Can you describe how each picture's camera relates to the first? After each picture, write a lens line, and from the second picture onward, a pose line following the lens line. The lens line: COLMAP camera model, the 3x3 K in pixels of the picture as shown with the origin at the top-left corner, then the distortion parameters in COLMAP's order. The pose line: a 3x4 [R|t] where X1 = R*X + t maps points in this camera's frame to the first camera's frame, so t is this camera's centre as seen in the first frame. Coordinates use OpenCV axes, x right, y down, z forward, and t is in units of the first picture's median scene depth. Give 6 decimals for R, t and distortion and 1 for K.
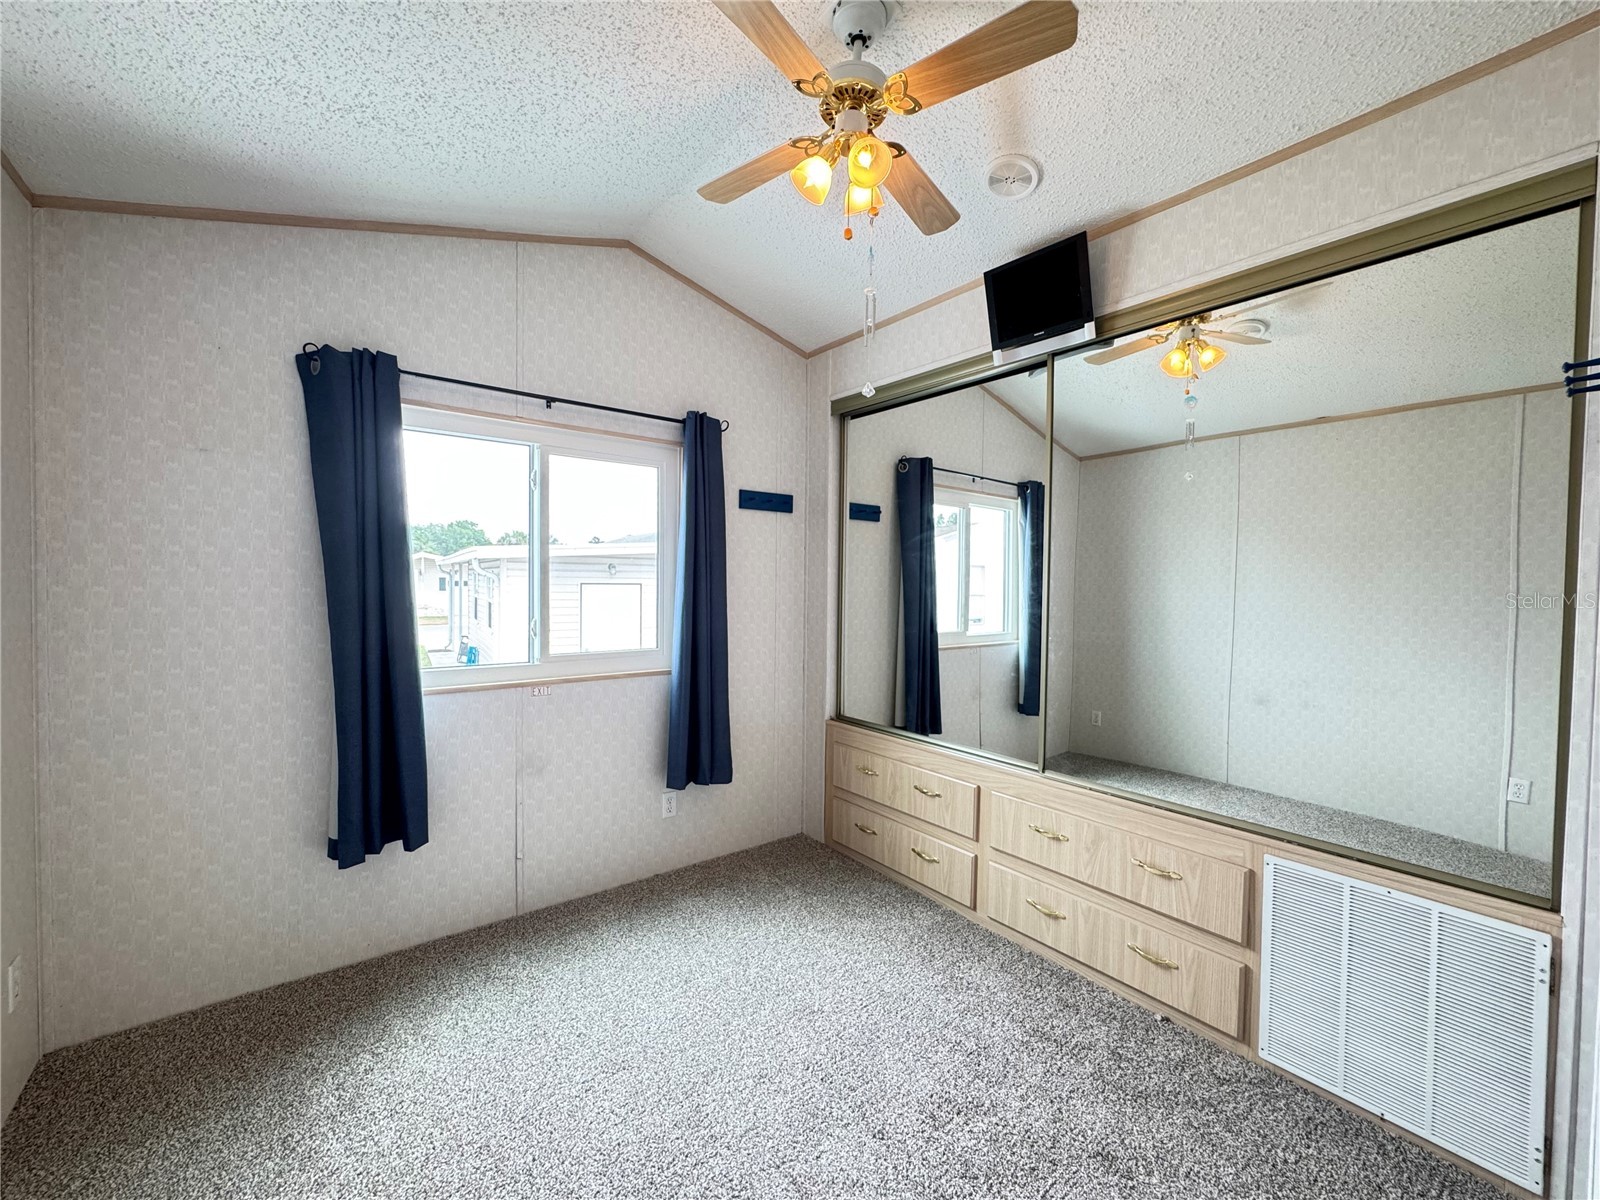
lens RADIAL K [[641.4, 0, 799.3], [0, 641.4, 598.5], [0, 0, 1]] dist [-0.004110, 0.000063]
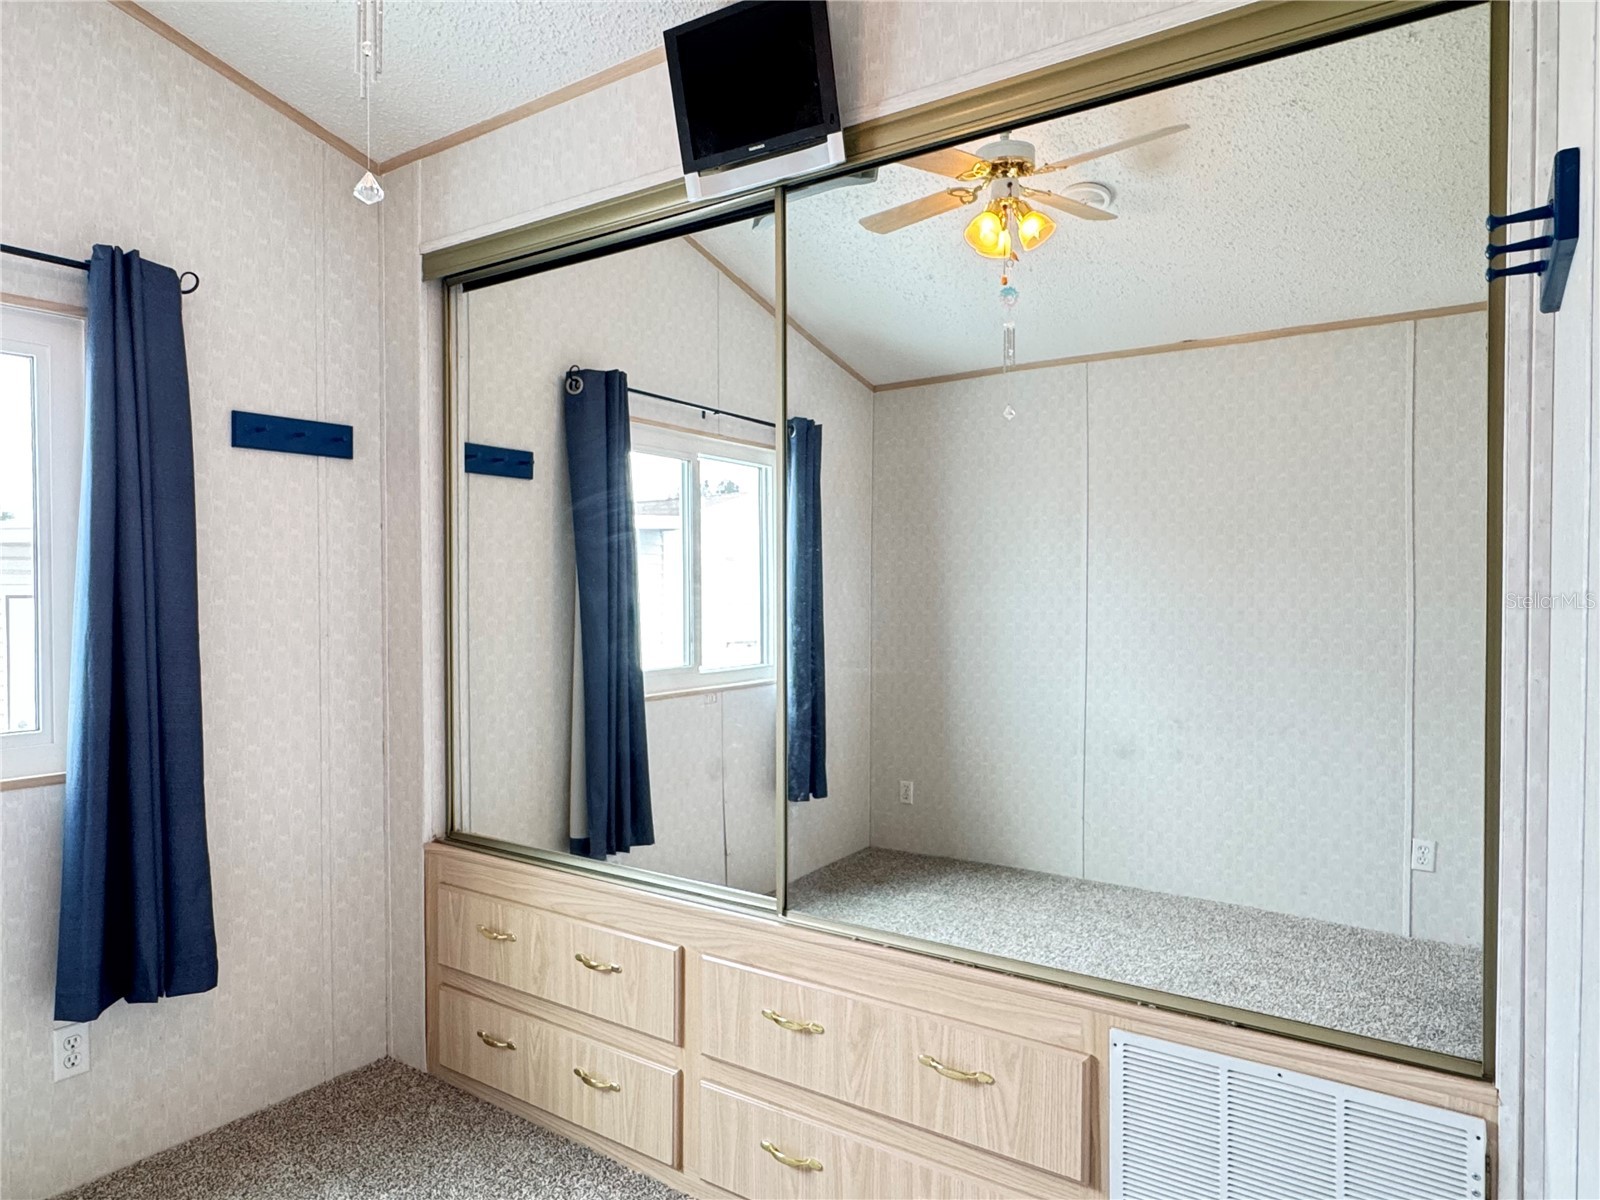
lens RADIAL K [[999.2, 0, 800.0], [0, 999.2, 600.0], [0, 0, 1]] dist [-0.005342, -0.002937]
pose [[0.955155, -0.018456, 0.295532, 0.110043], [0.021623, 0.999738, -0.007453, -0.002599], [-0.295317, 0.013509, 0.955304, 0.113181]]
